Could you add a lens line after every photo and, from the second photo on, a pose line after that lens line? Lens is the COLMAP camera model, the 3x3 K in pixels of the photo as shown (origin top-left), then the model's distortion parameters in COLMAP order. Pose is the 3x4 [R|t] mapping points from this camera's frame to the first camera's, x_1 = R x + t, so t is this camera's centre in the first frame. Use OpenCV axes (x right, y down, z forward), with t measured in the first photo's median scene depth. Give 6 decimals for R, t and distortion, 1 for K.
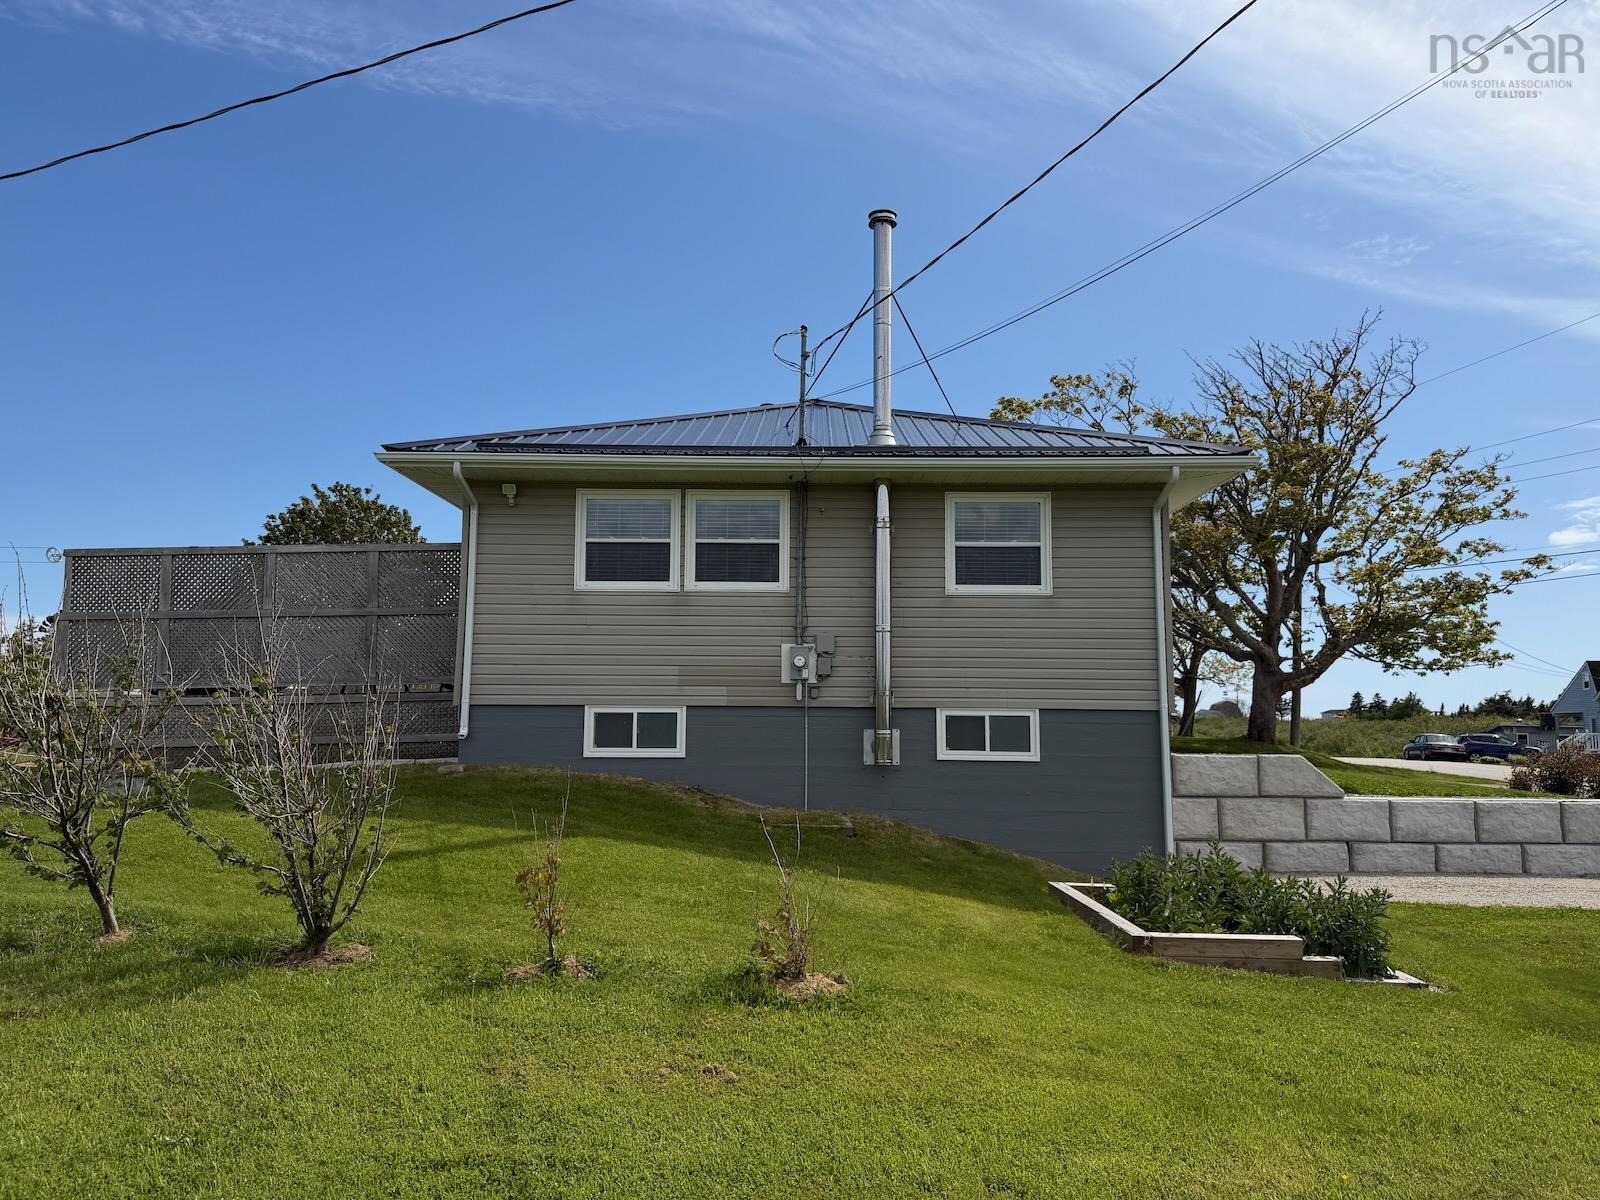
lens RADIAL K [[1139.1, 0, 822.1], [0, 1139.1, 598.7], [0, 0, 1]] dist [-0.001351, -0.001507]
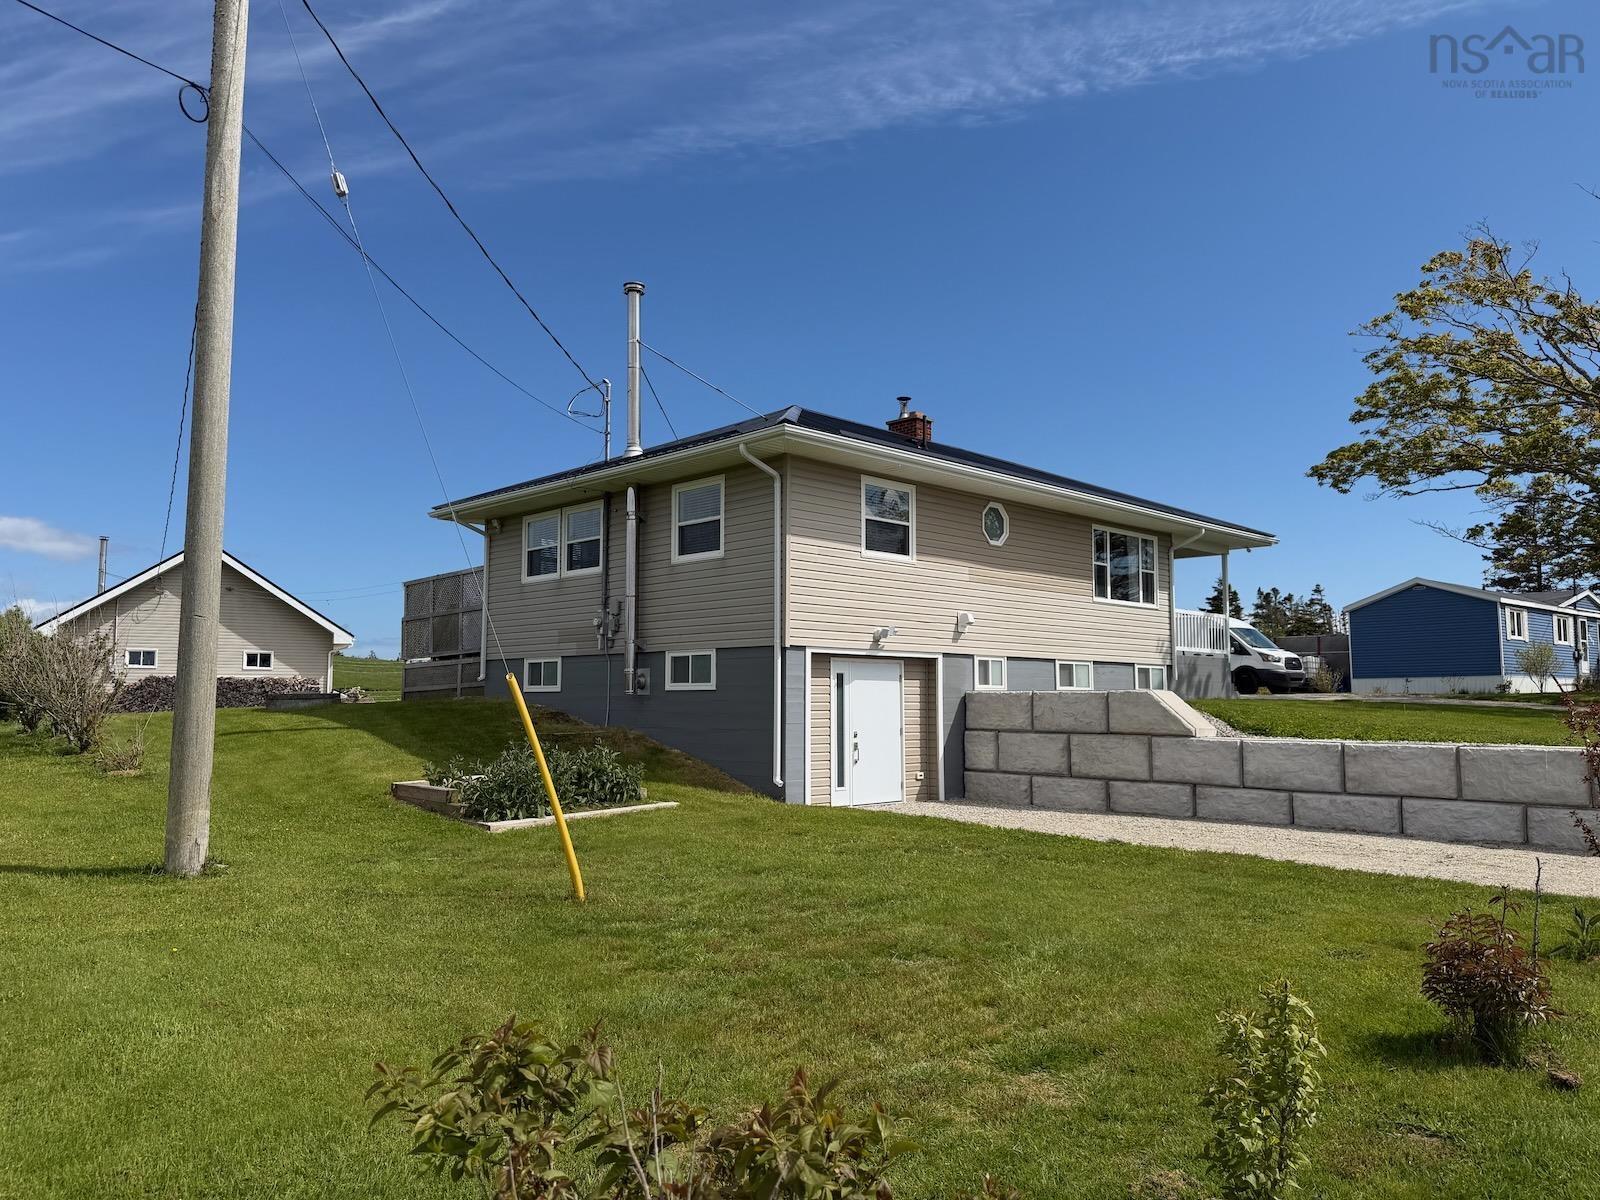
lens RADIAL K [[1139.1, 0, 822.1], [0, 1139.1, 598.7], [0, 0, 1]] dist [-0.001351, -0.001507]
pose [[0.706061, -0.068994, -0.704782, 1.133822], [0.084256, 0.996358, -0.013128, 0.066372], [0.703120, -0.050112, 0.709303, 0.193365]]
